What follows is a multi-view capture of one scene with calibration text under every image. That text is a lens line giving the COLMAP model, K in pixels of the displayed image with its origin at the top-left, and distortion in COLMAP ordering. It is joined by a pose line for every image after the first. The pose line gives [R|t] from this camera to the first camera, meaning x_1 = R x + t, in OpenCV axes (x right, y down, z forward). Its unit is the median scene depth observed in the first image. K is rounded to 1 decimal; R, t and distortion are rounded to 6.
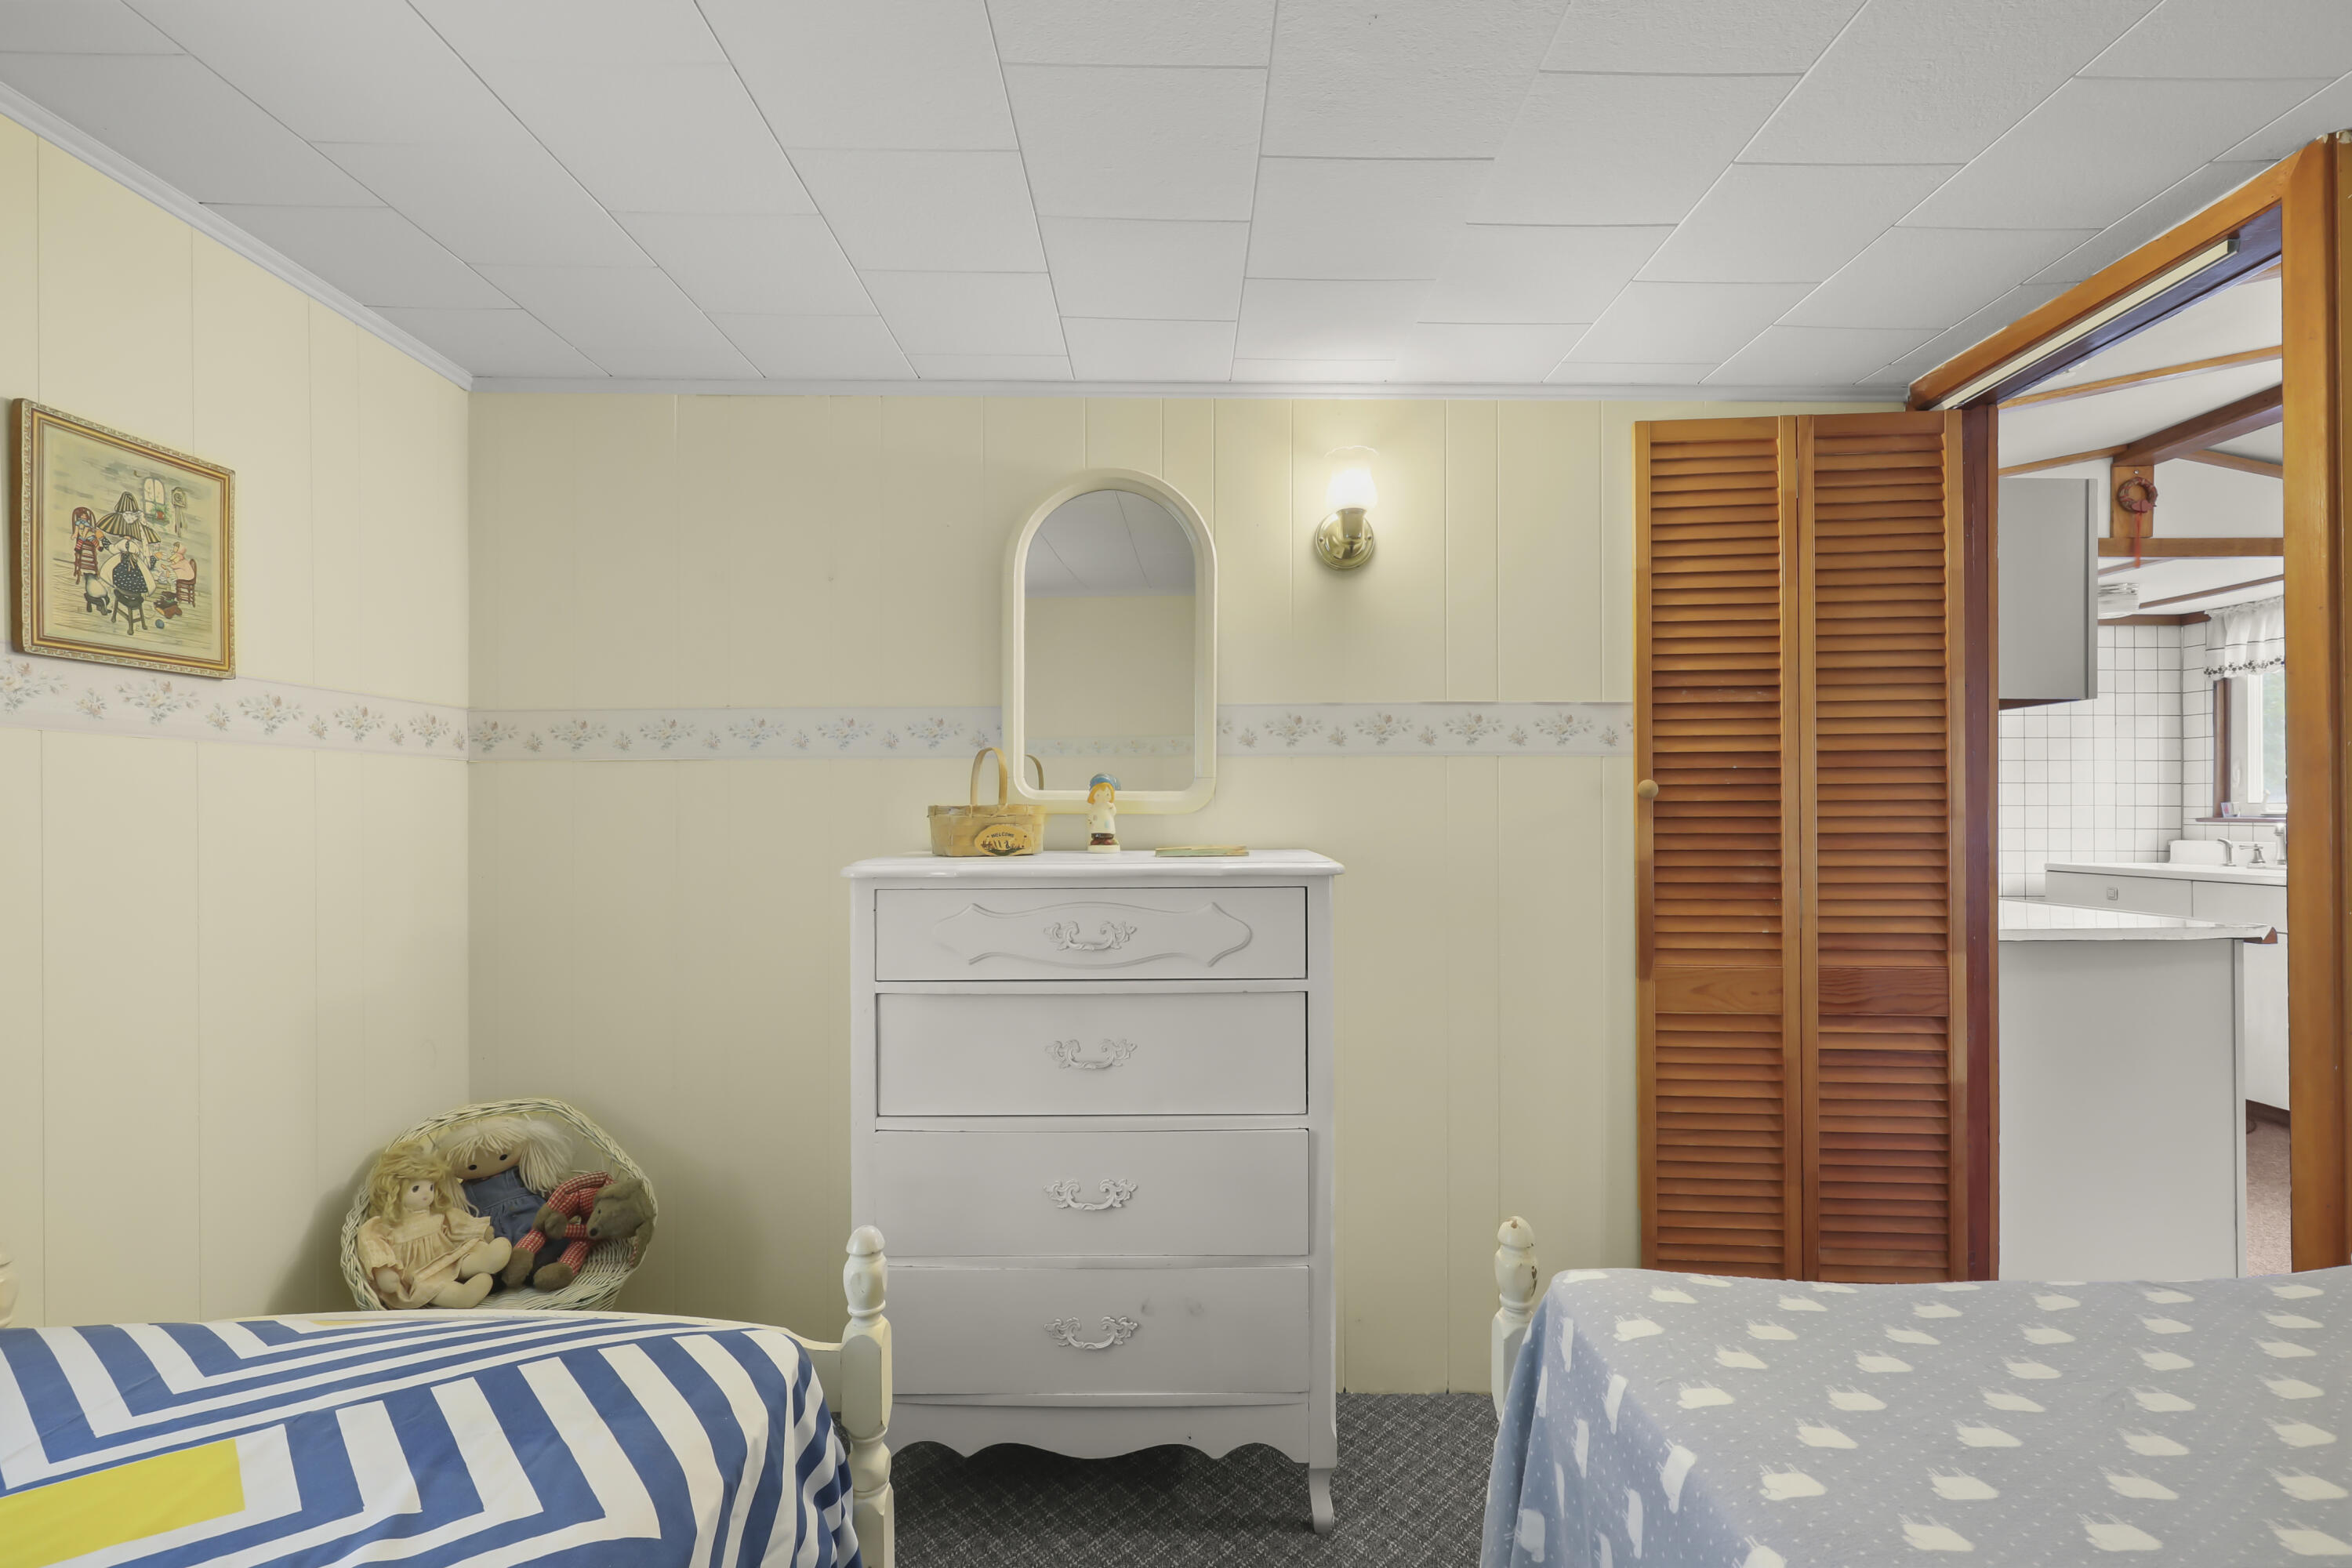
lens RADIAL K [[1069.5, 0, 1184.9], [0, 1069.5, 795.4], [0, 0, 1]] dist [-0.005100, 0.001011]
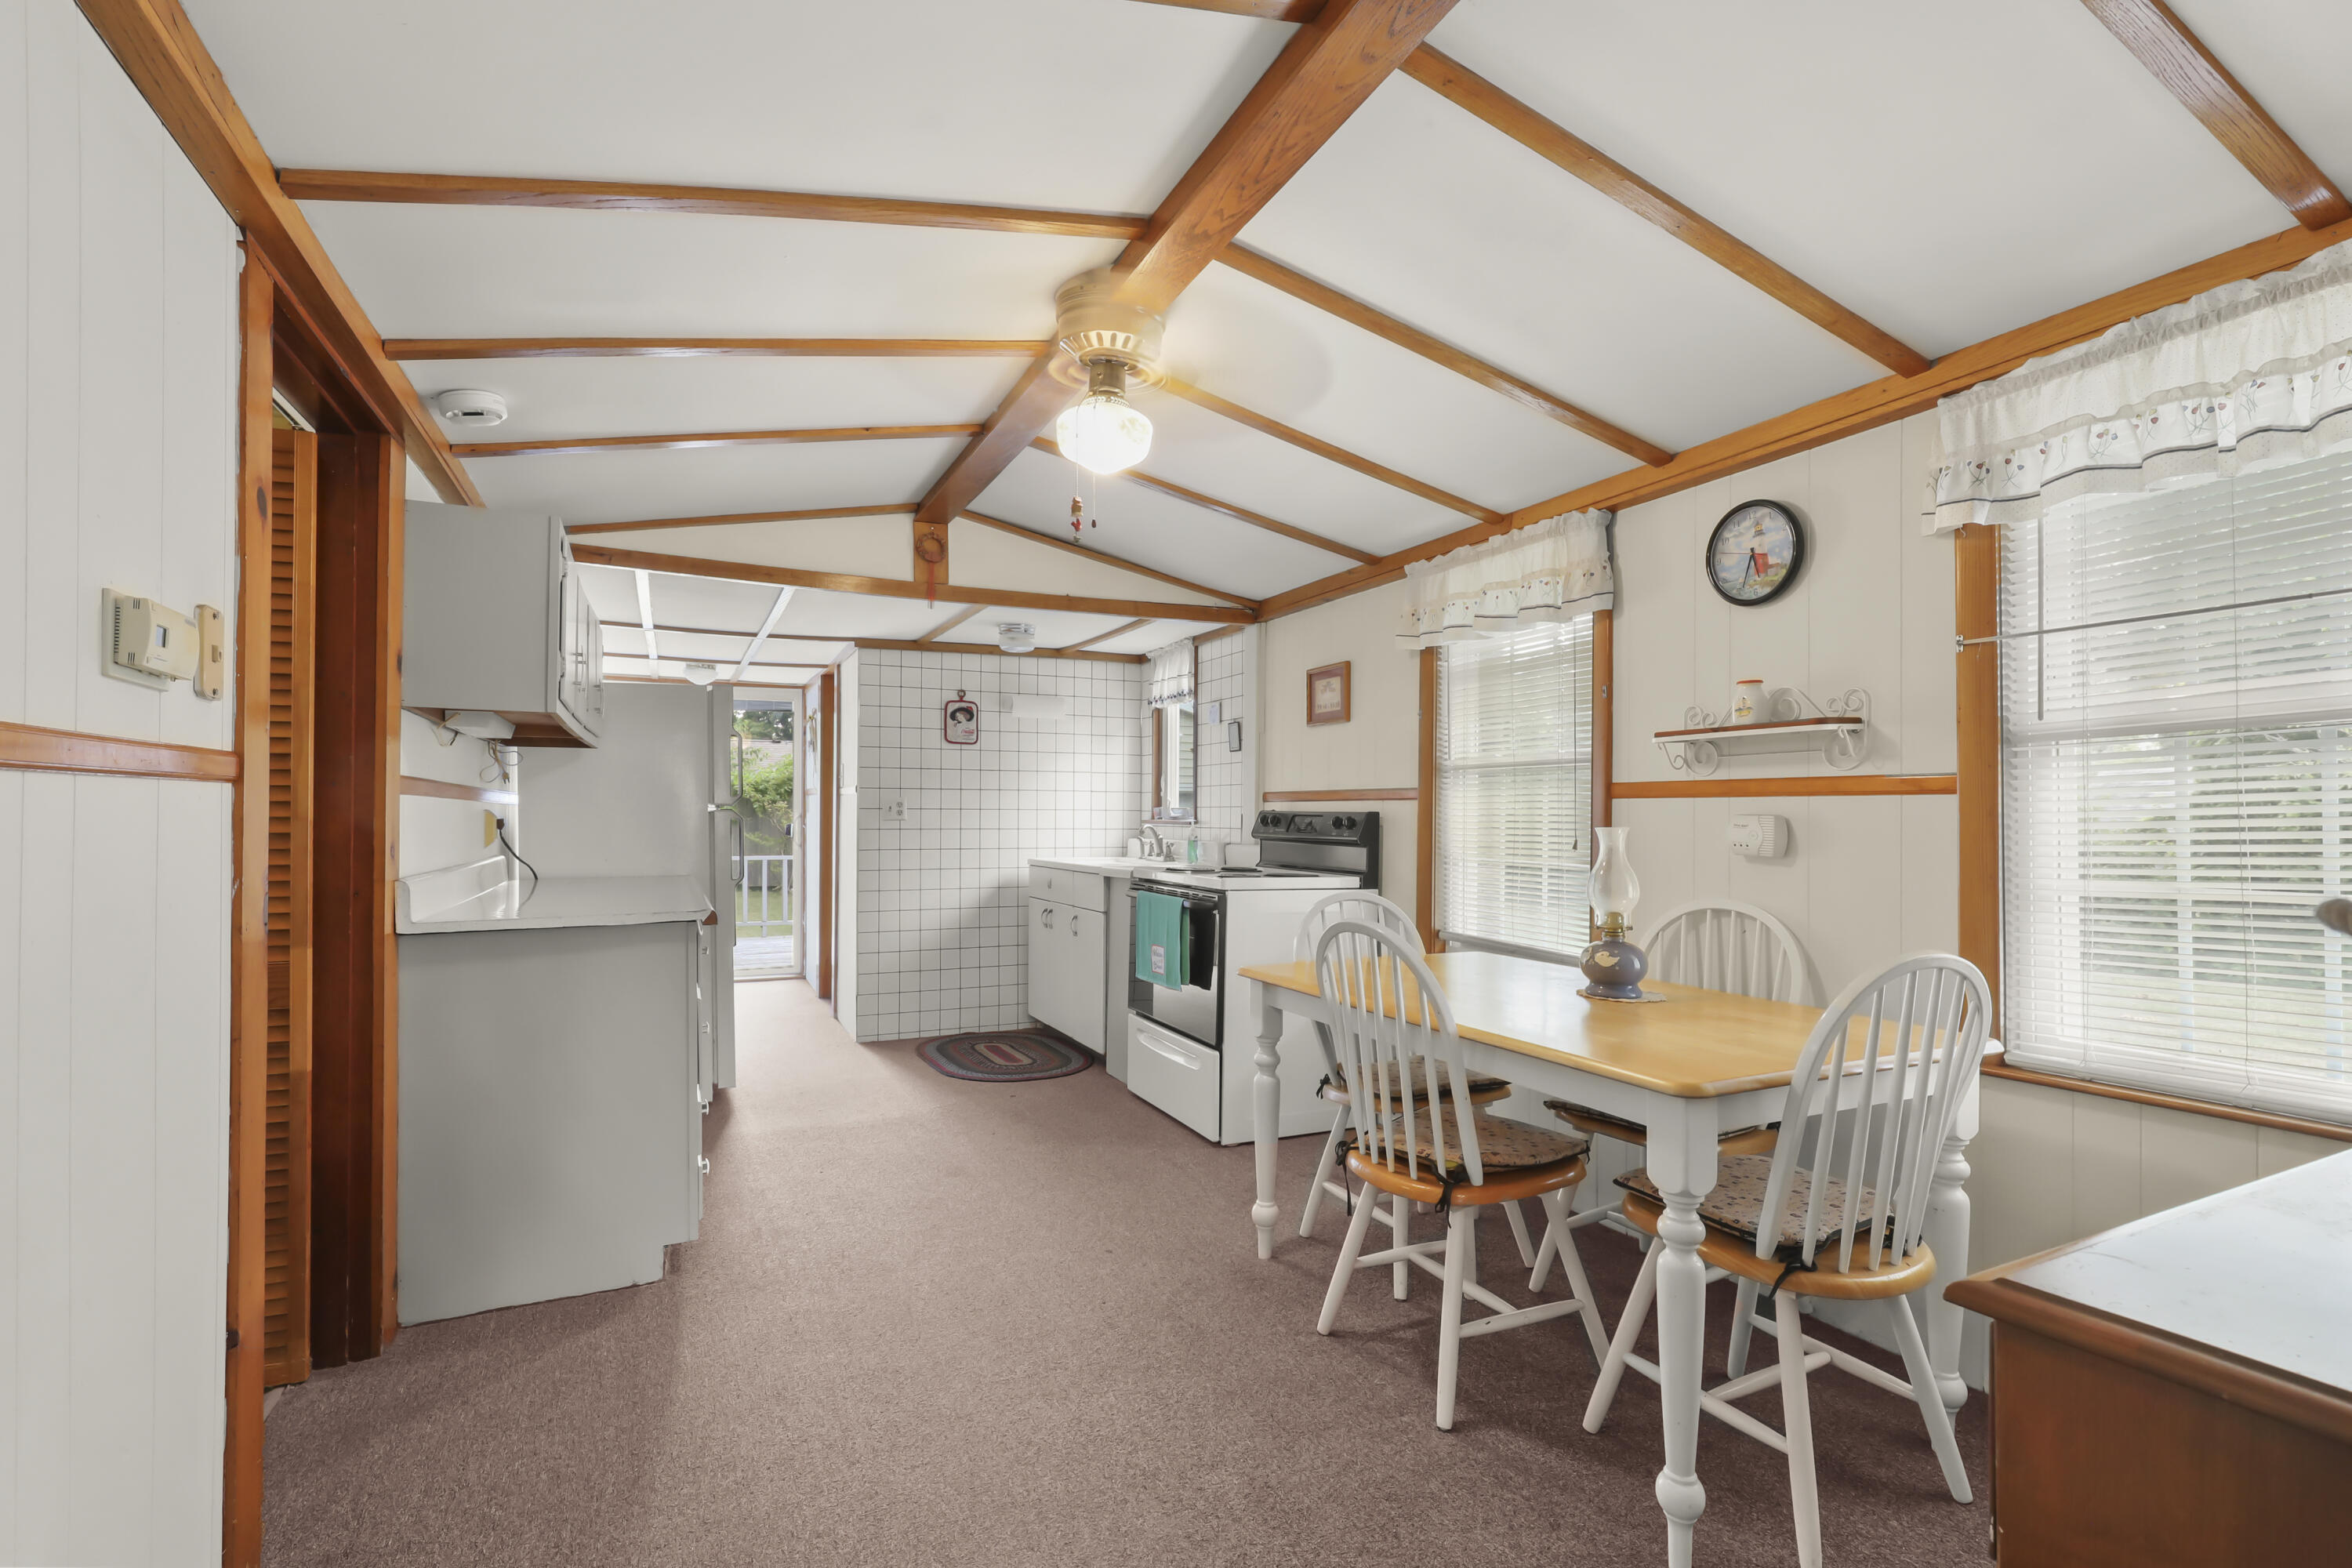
lens RADIAL K [[1069.5, 0, 1187.7], [0, 1069.5, 799.1], [0, 0, 1]] dist [-0.005100, 0.001011]
pose [[0.899965, 0.002887, 0.435952, 0.628655], [-0.000862, 0.999988, -0.004843, 0.003913], [-0.435960, 0.003983, 0.899957, -0.194785]]
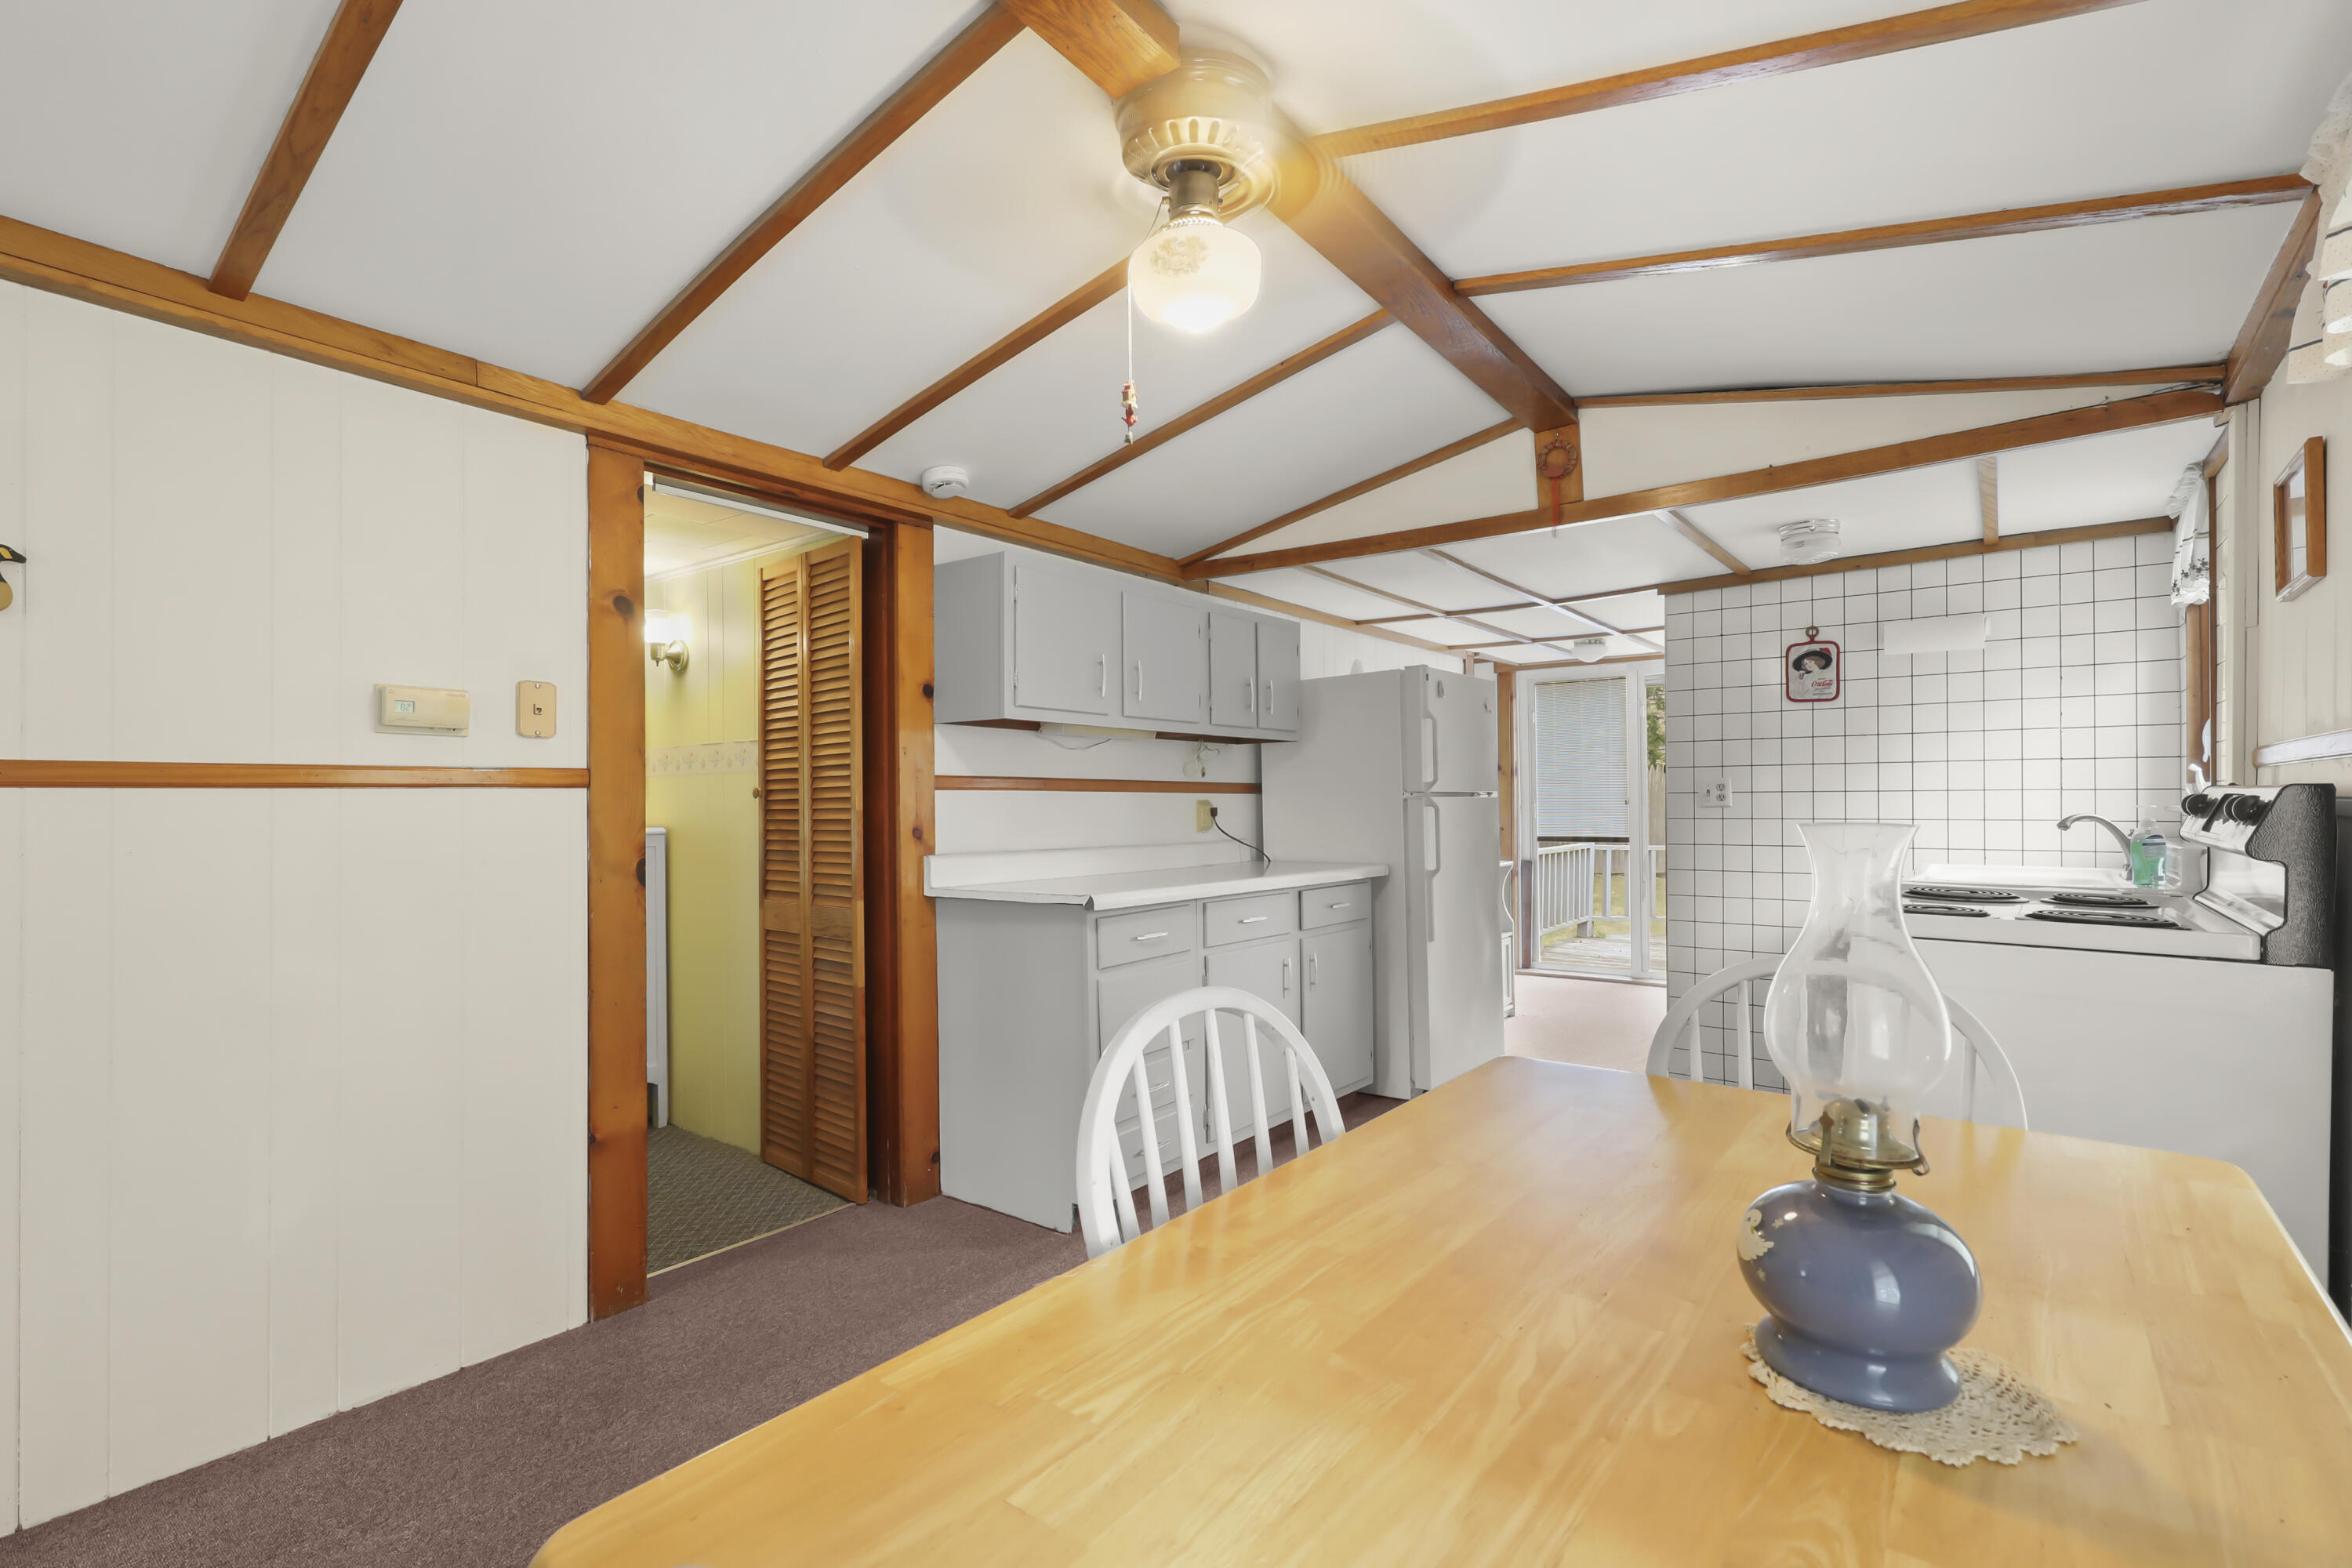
lens RADIAL K [[1069.5, 0, 1171.8], [0, 1069.5, 802.0], [0, 0, 1]] dist [-0.005100, 0.001011]
pose [[0.787967, -0.011754, -0.615605, 1.194084], [0.016330, 0.999865, 0.001812, 0.009567], [0.615501, -0.011481, 0.788053, 0.055253]]
